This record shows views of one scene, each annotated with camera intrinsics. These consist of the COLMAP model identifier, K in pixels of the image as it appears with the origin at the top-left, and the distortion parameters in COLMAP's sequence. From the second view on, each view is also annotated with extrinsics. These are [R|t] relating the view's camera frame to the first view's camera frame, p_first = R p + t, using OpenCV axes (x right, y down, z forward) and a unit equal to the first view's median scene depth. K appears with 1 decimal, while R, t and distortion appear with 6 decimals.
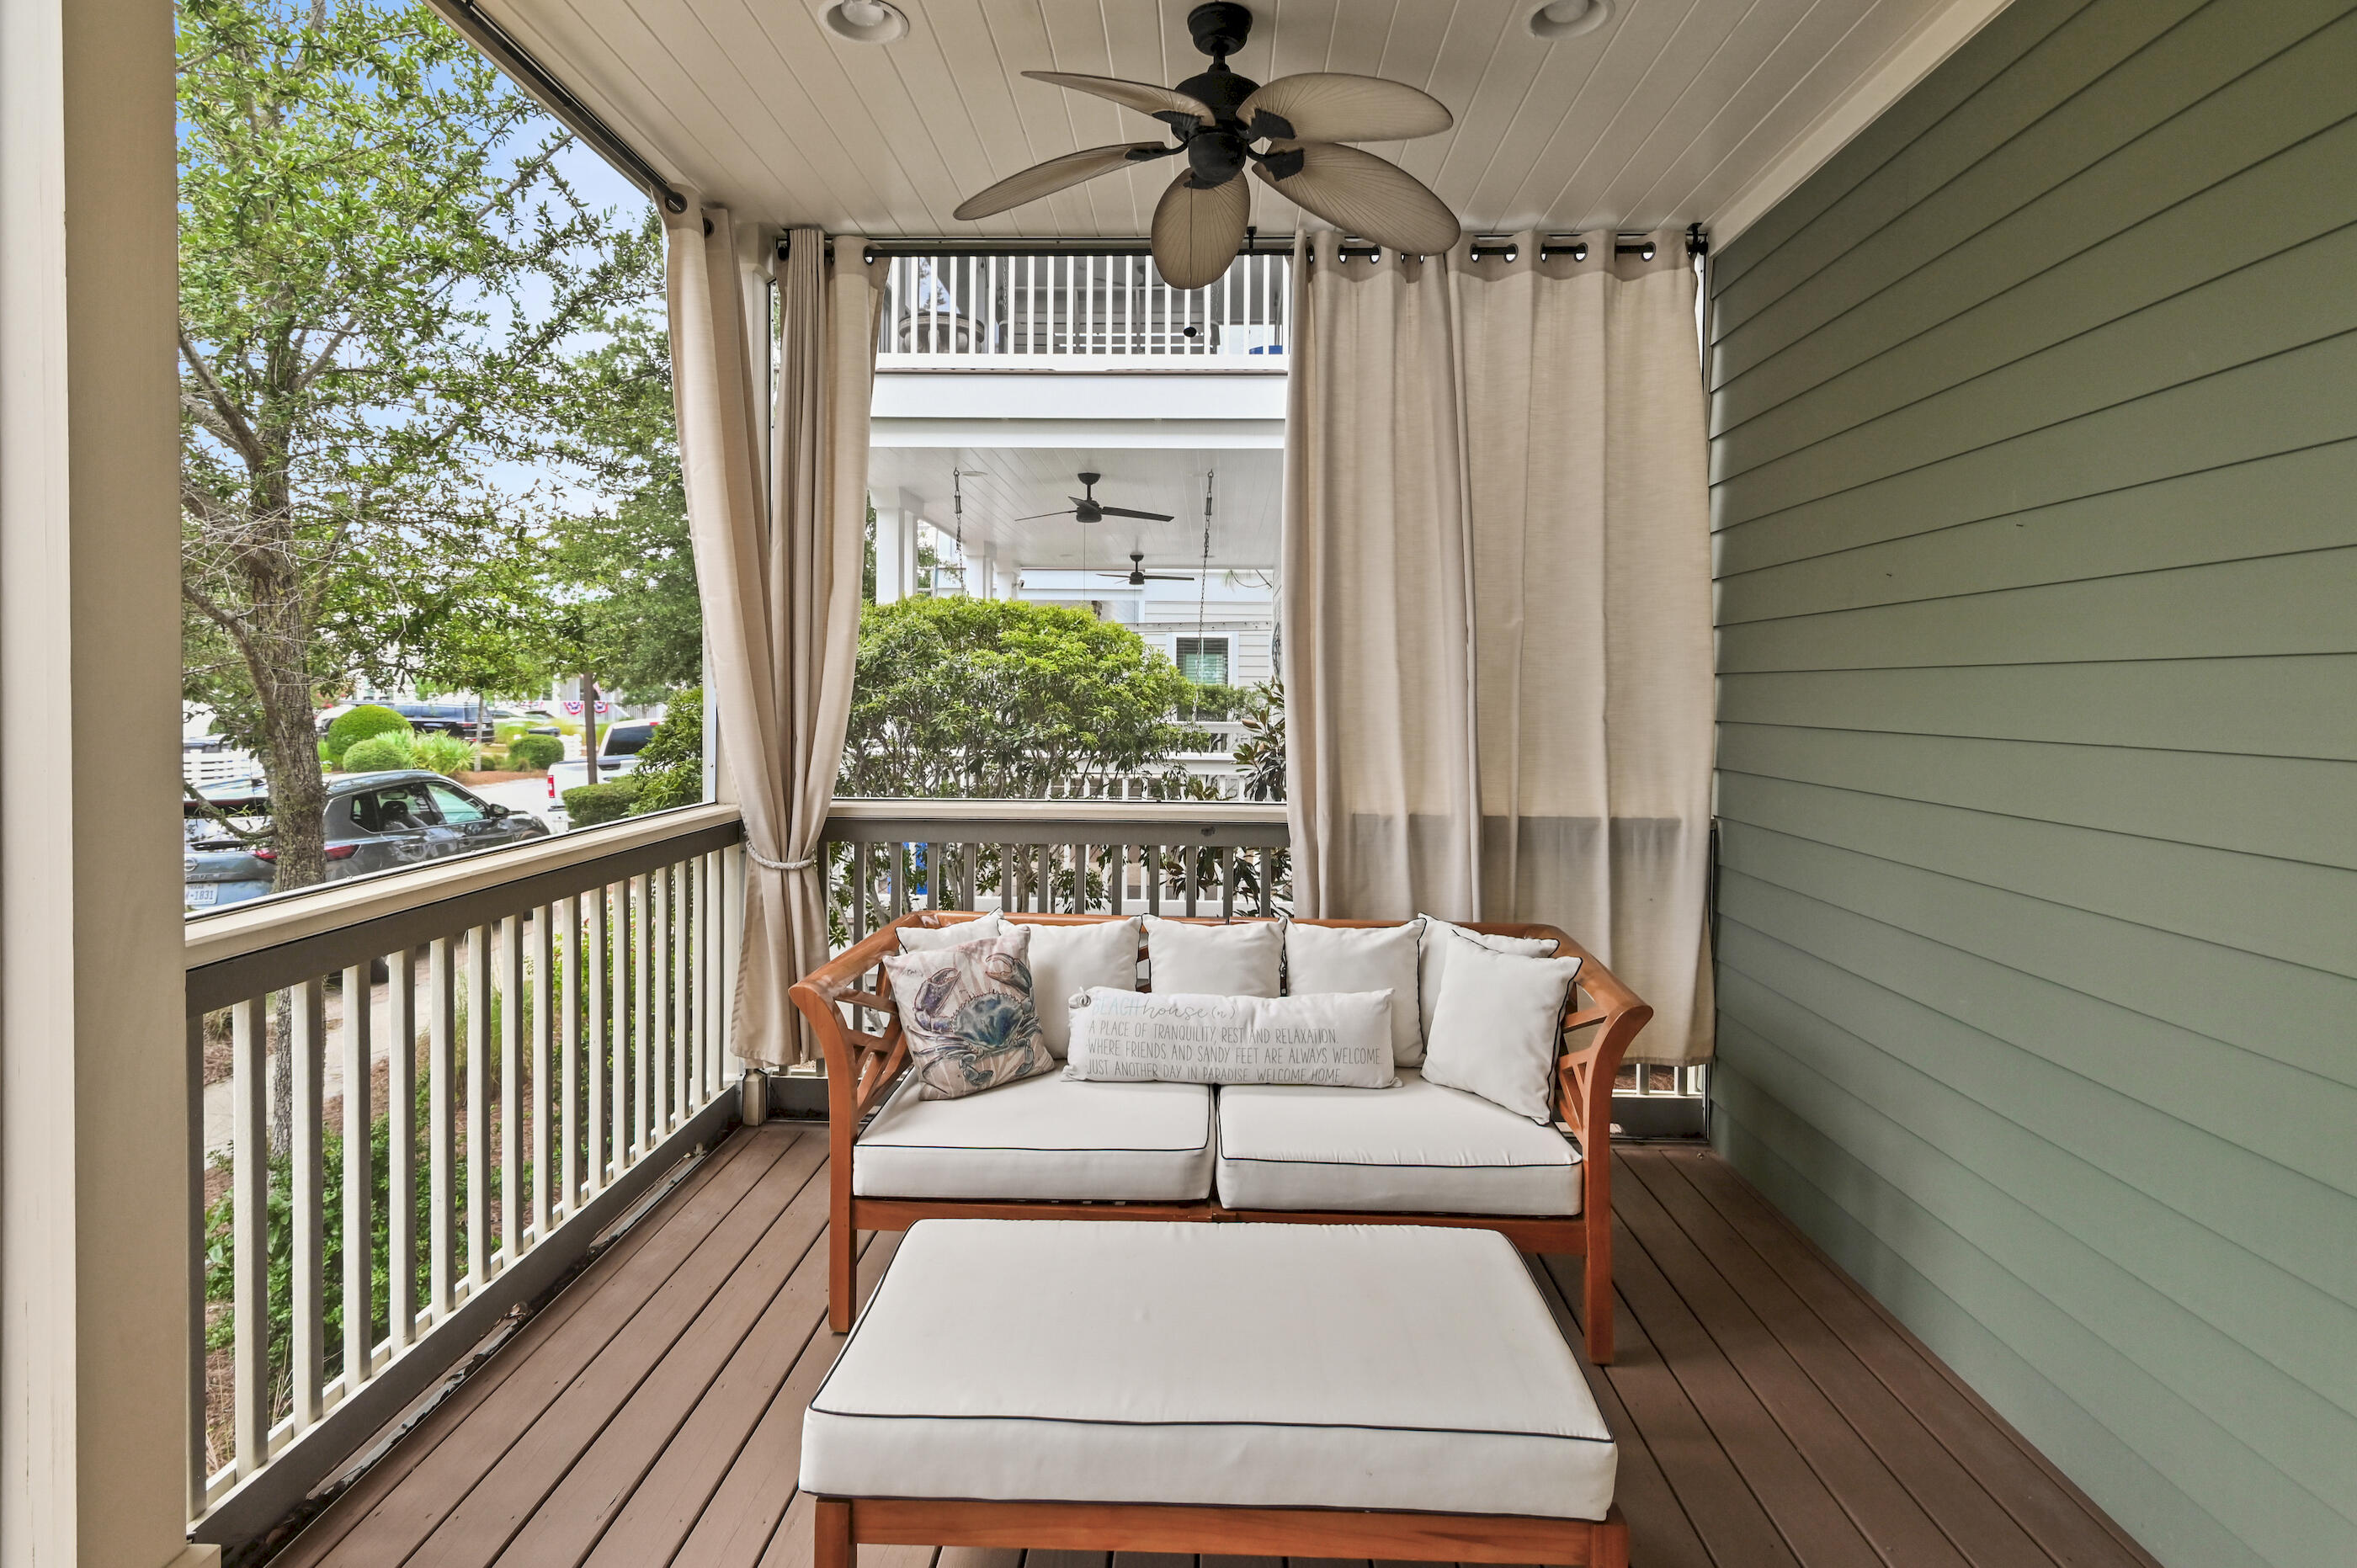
lens RADIAL K [[1166.9, 0, 1176.1], [0, 1166.9, 766.4], [0, 0, 1]] dist [0.001361, -0.001214]
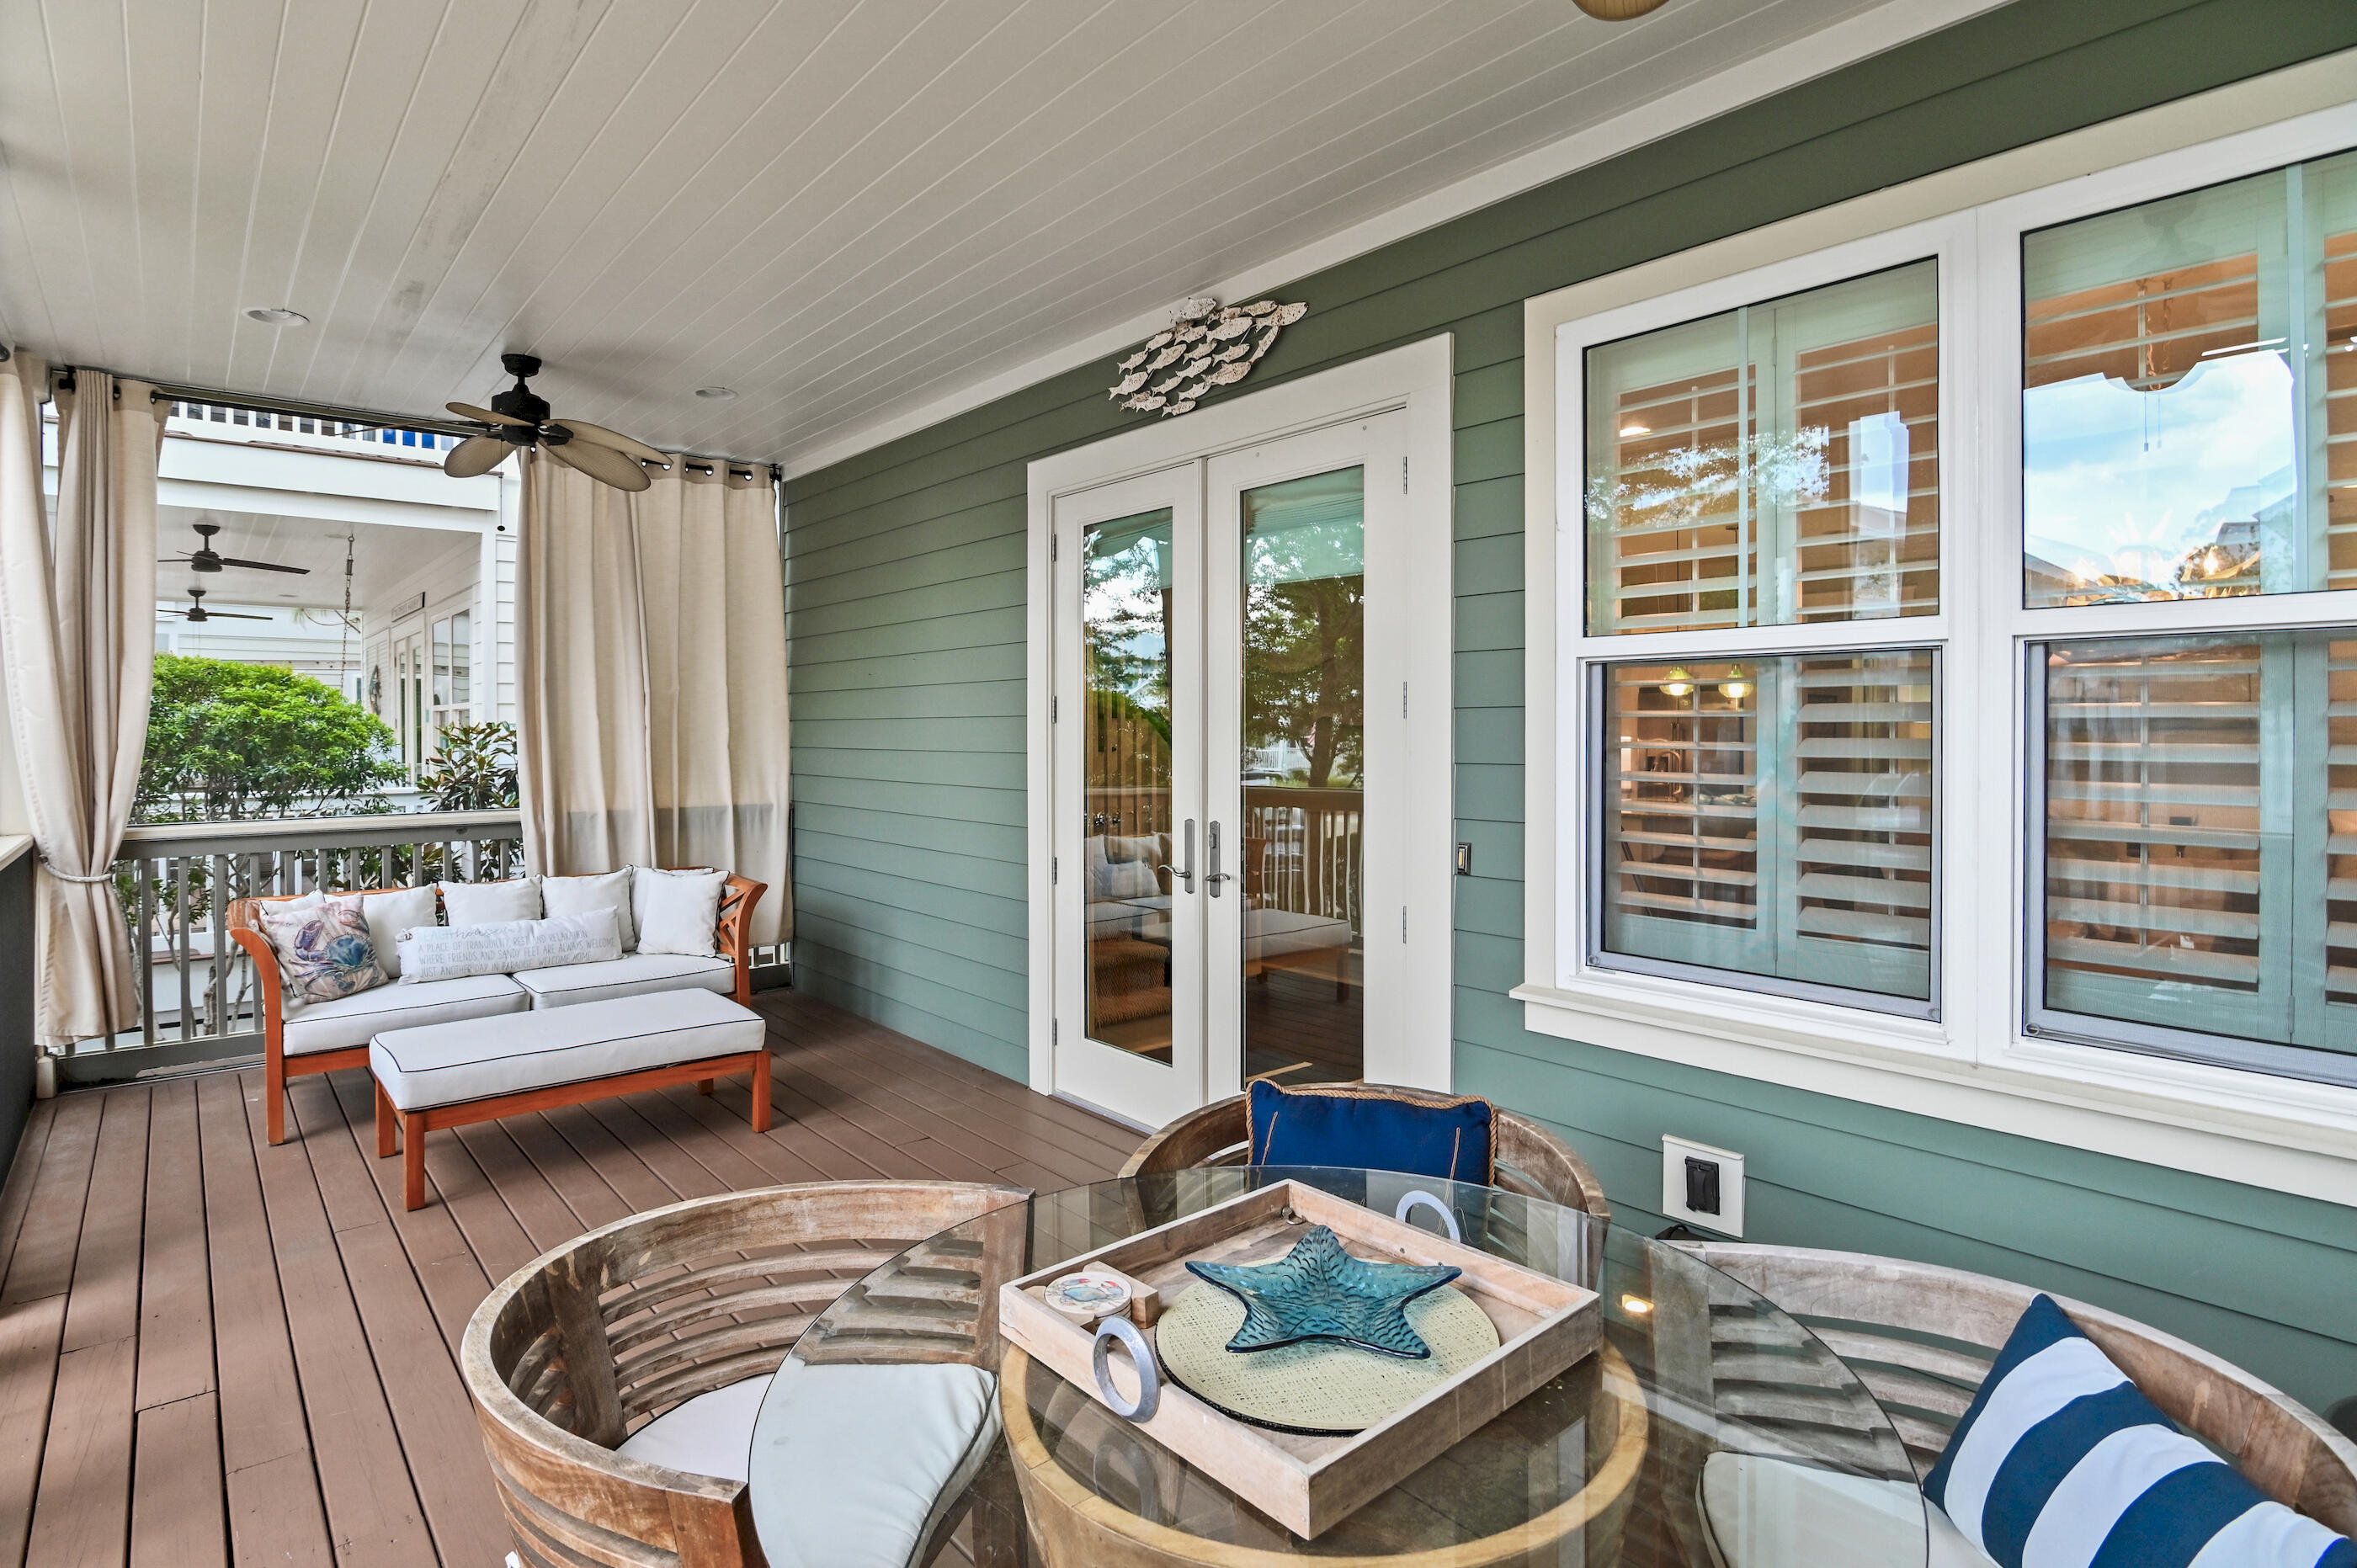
lens RADIAL K [[1166.9, 0, 1188.4], [0, 1166.9, 767.0], [0, 0, 1]] dist [0.001361, -0.001214]
pose [[0.730841, -0.022406, 0.682180, -0.365397], [0.014207, 0.999744, 0.017616, -0.038398], [-0.682400, -0.003183, 0.730972, -0.841025]]
